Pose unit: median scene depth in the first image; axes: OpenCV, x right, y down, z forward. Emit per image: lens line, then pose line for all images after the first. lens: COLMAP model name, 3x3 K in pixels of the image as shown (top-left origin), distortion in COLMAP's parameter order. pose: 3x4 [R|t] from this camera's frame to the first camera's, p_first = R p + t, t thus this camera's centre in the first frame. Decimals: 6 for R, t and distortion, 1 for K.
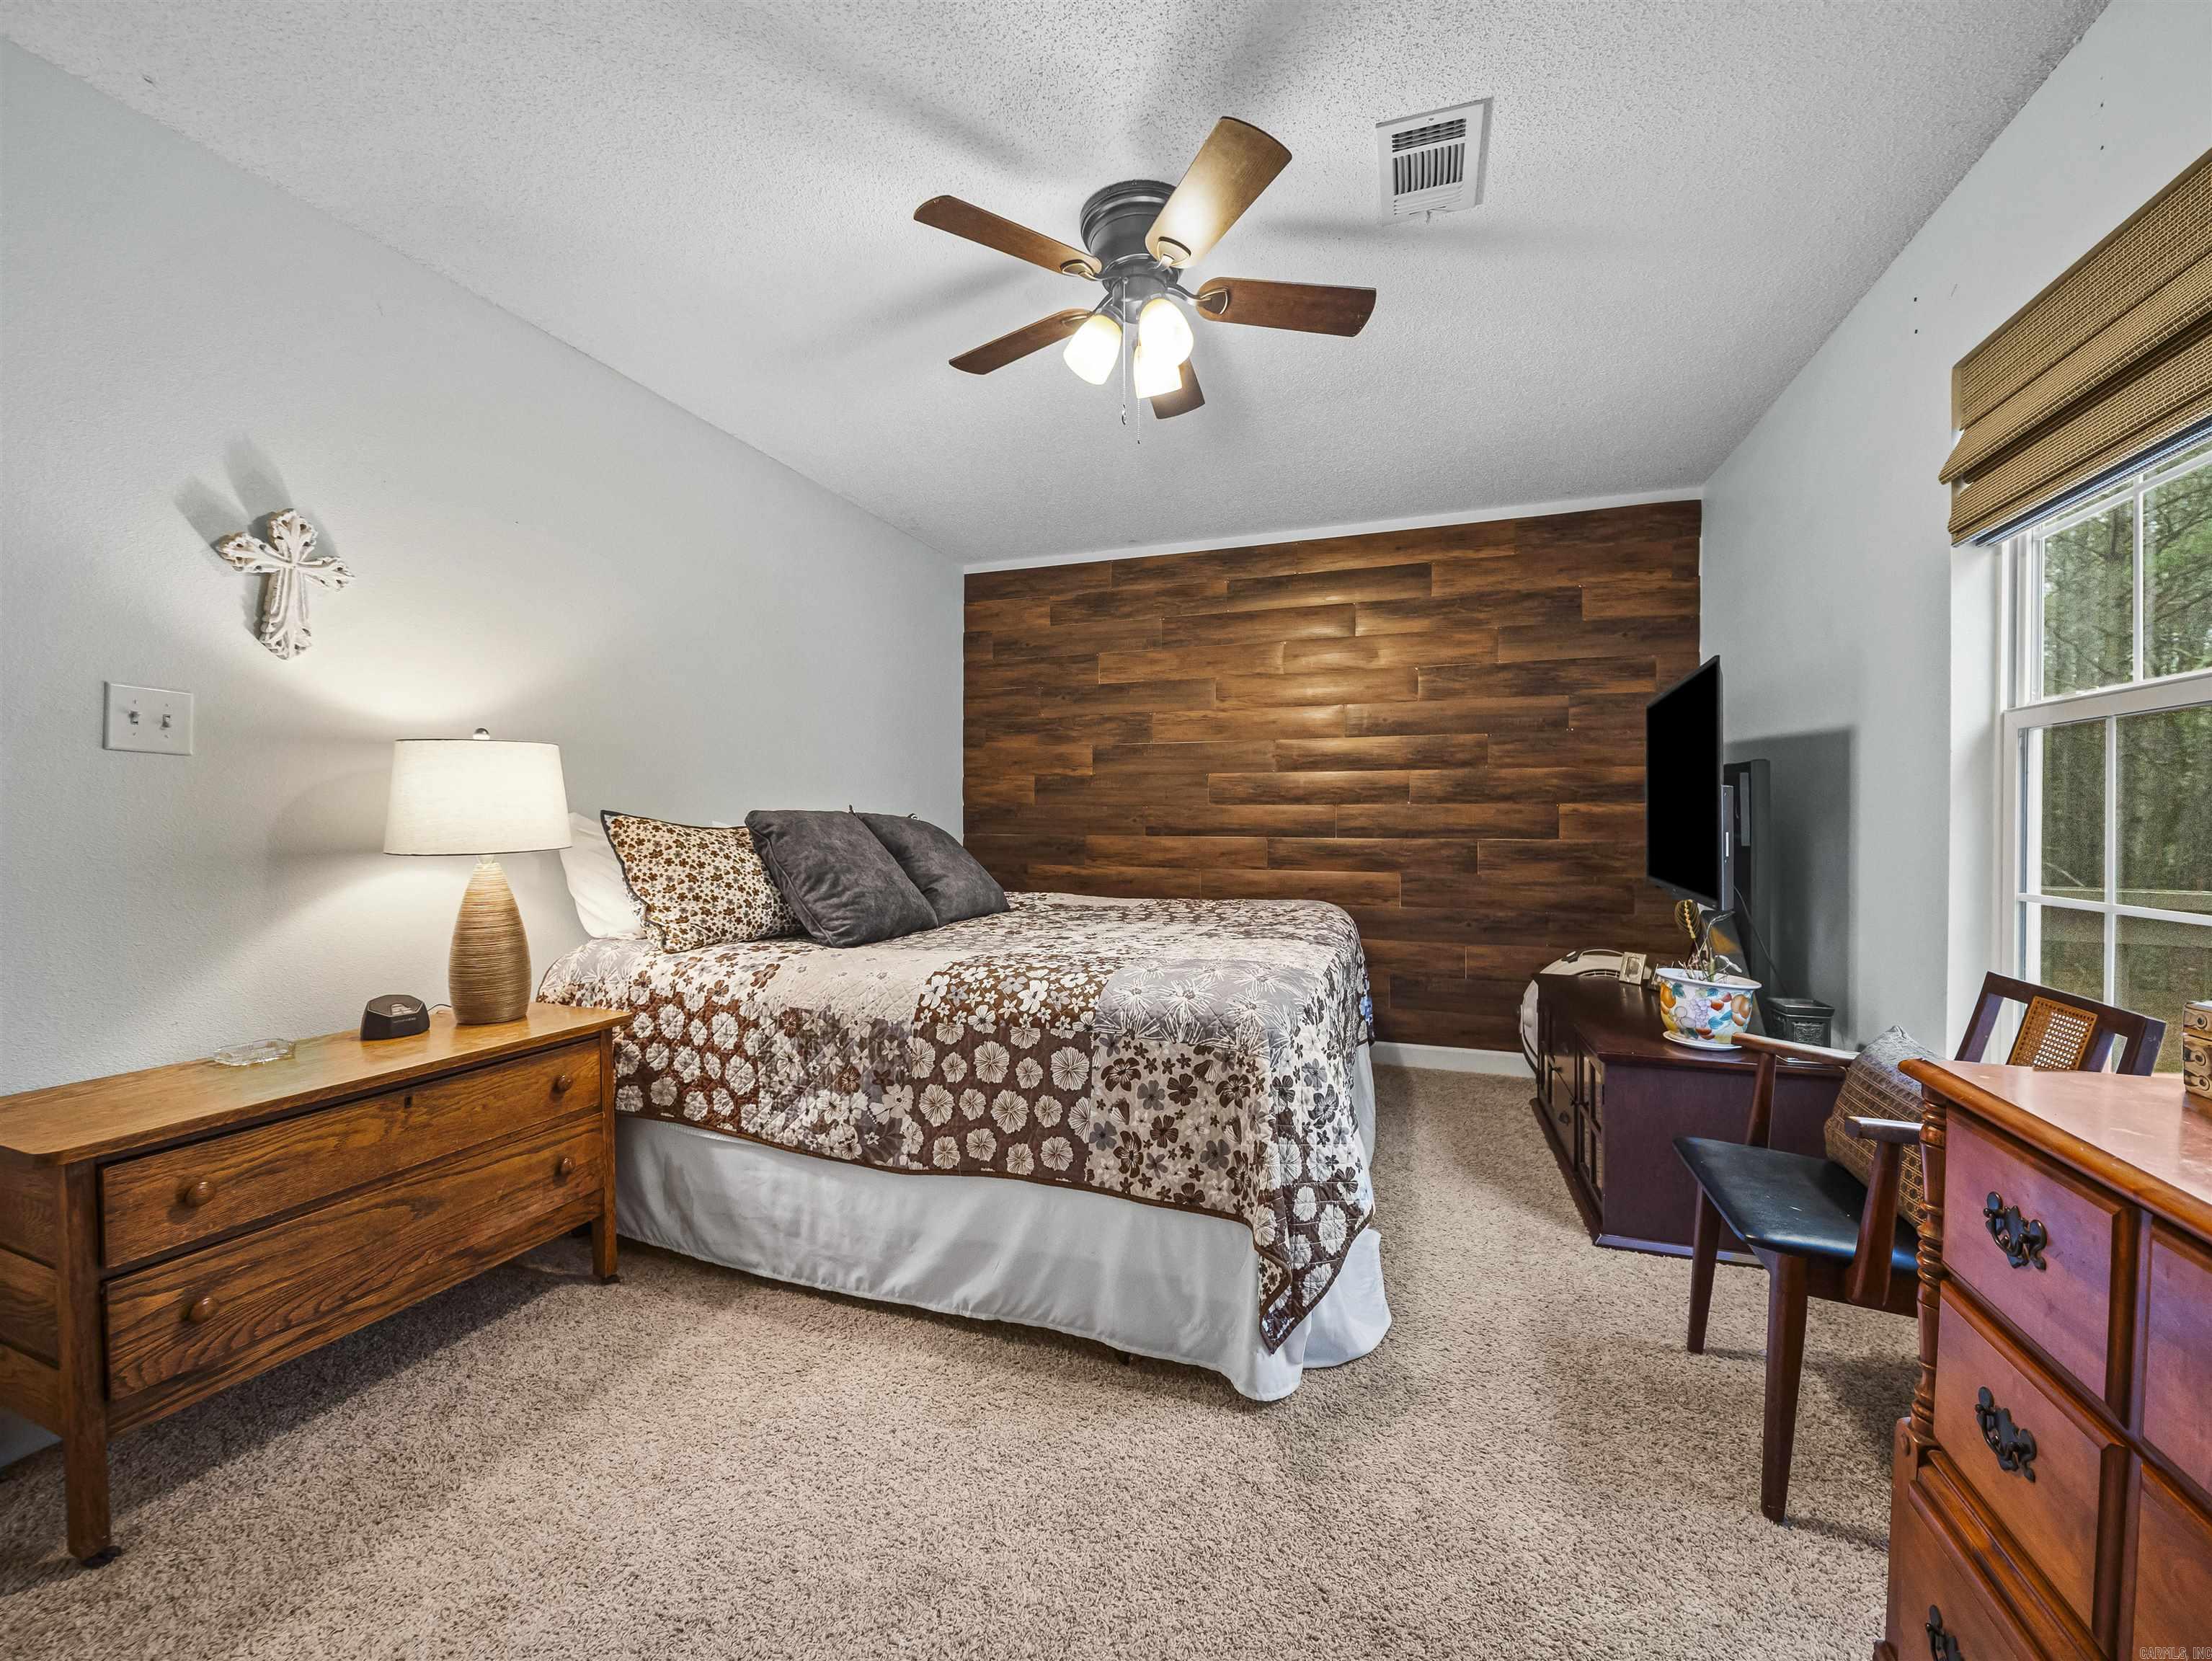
lens RADIAL K [[880.3, 0, 1107.0], [0, 880.3, 830.2], [0, 0, 1]] dist [0.007236, -0.006387]
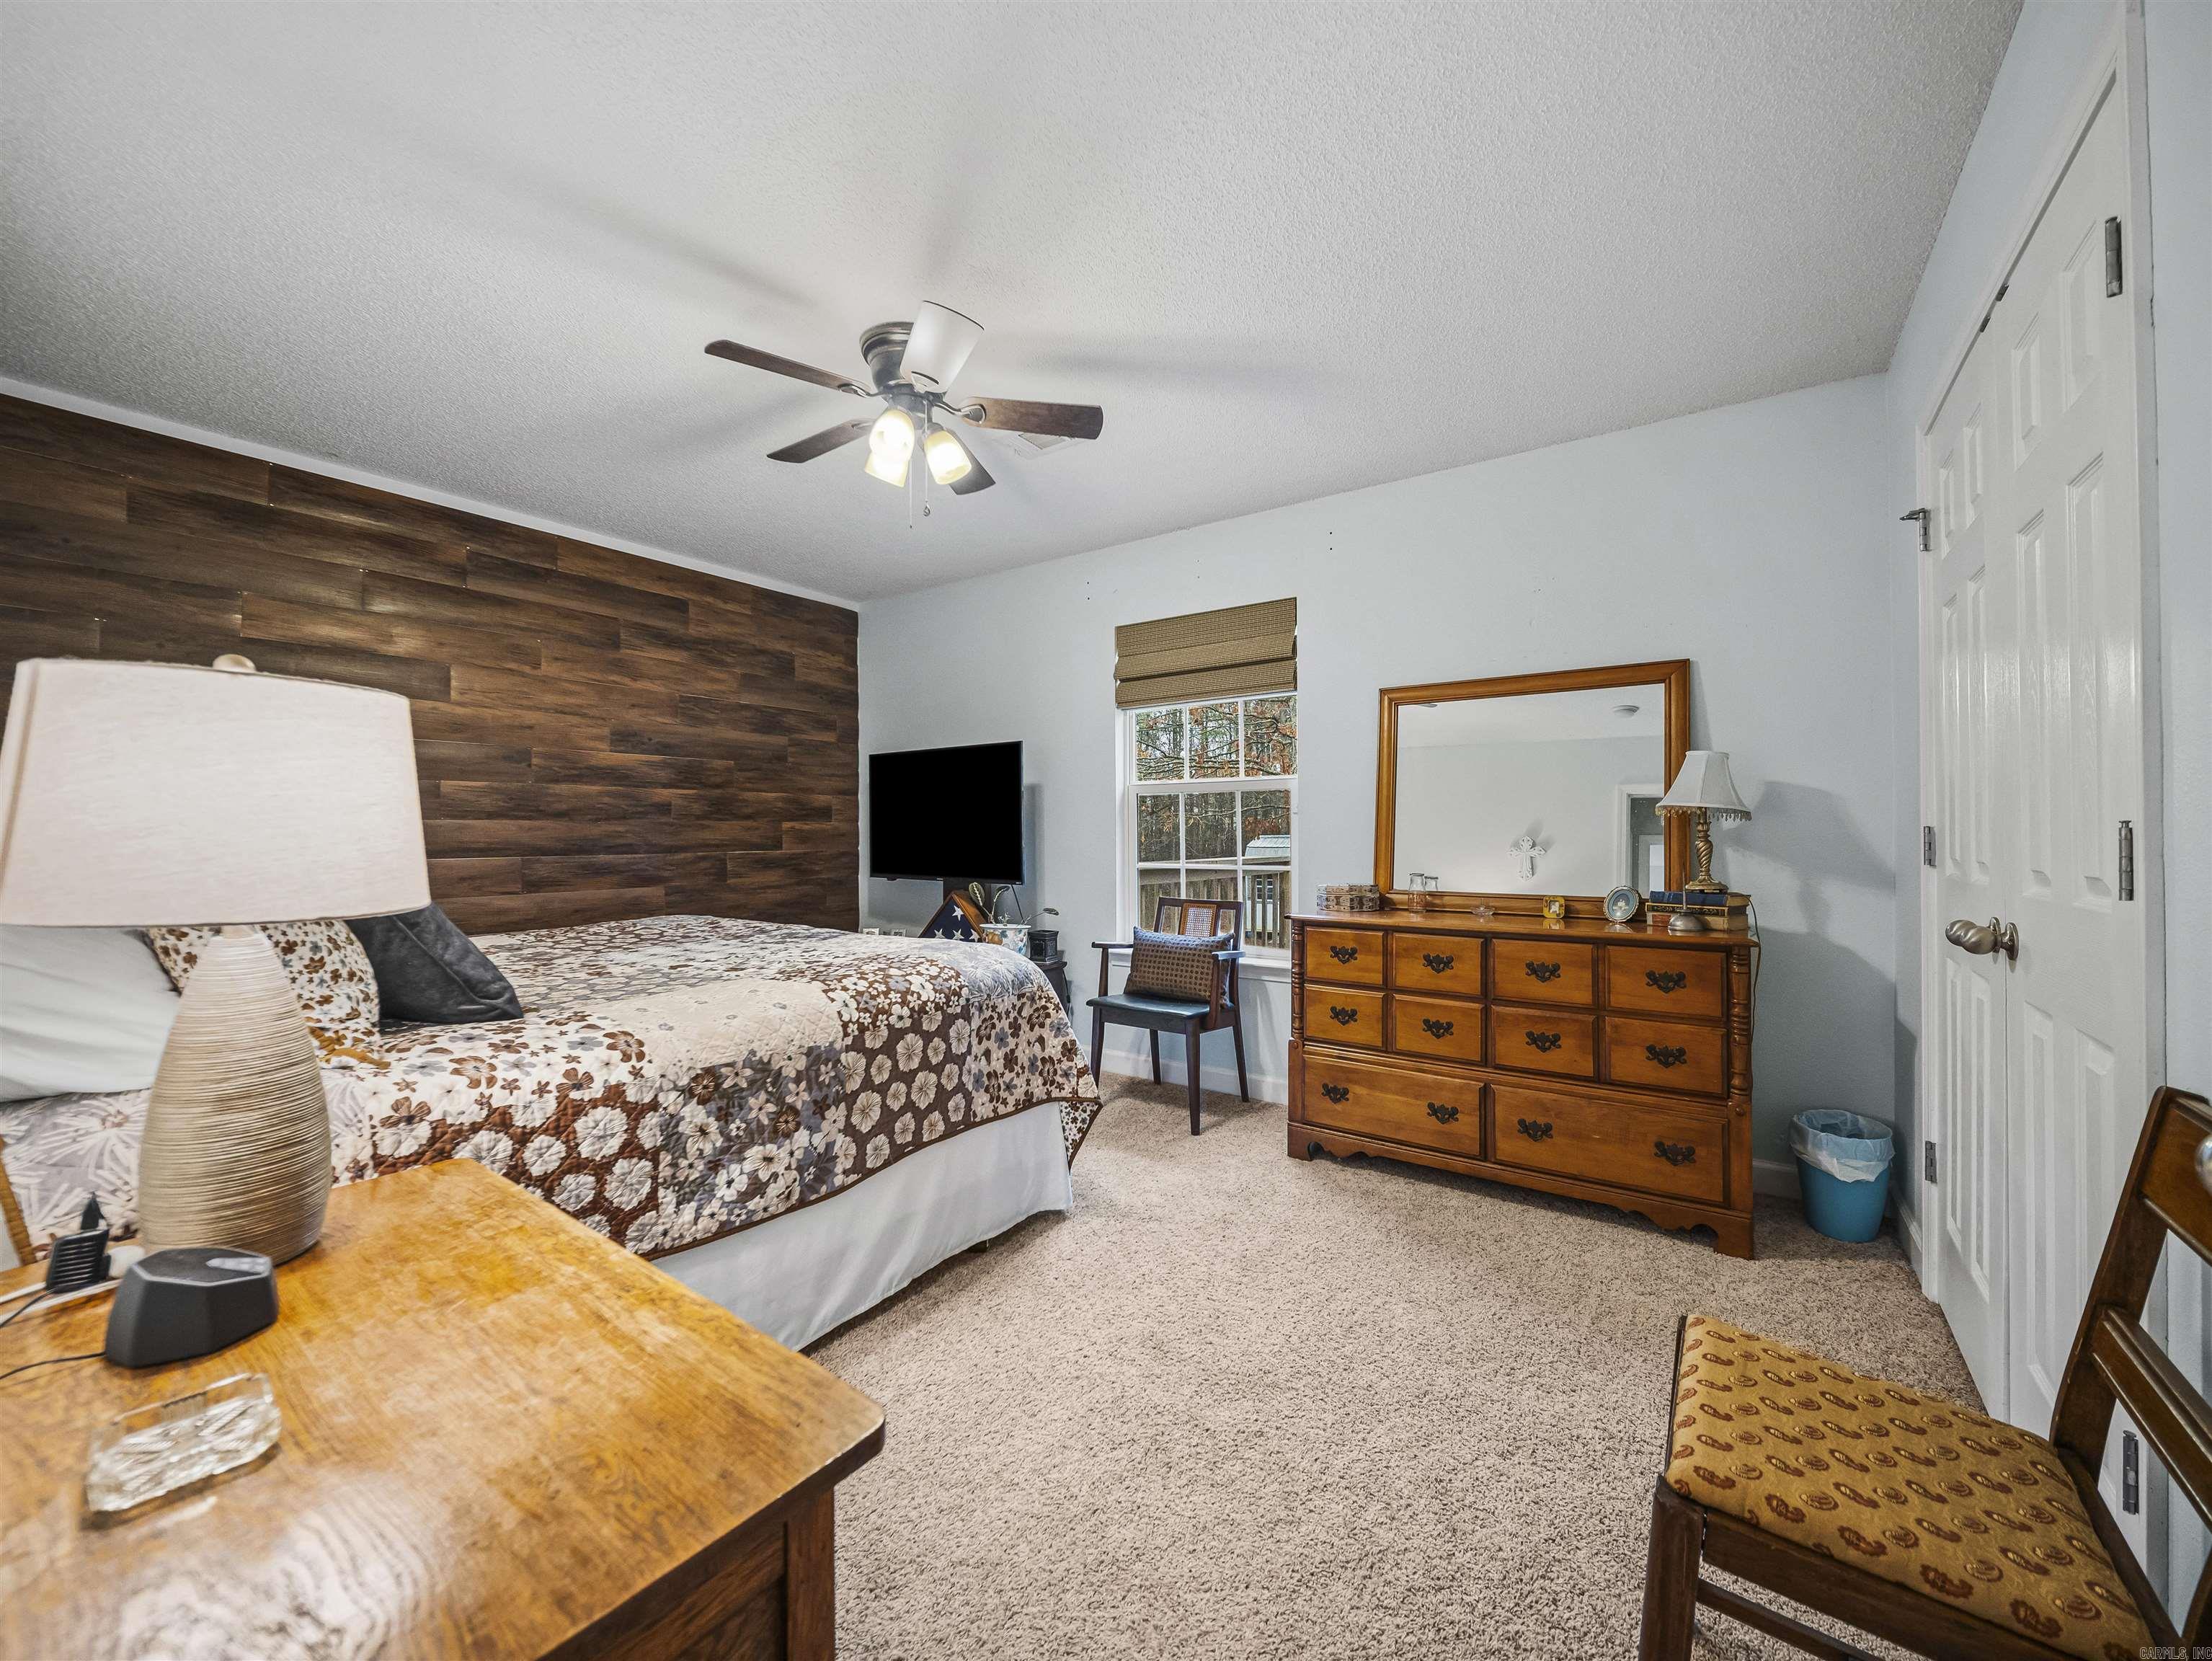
lens RADIAL K [[880.3, 0, 1105.6], [0, 880.3, 827.2], [0, 0, 1]] dist [0.007236, -0.006387]
pose [[0.255772, 0.003318, 0.966732, -1.098029], [0.016516, 0.999833, -0.007802, -0.010792], [-0.966596, 0.017962, 0.255674, 0.440069]]
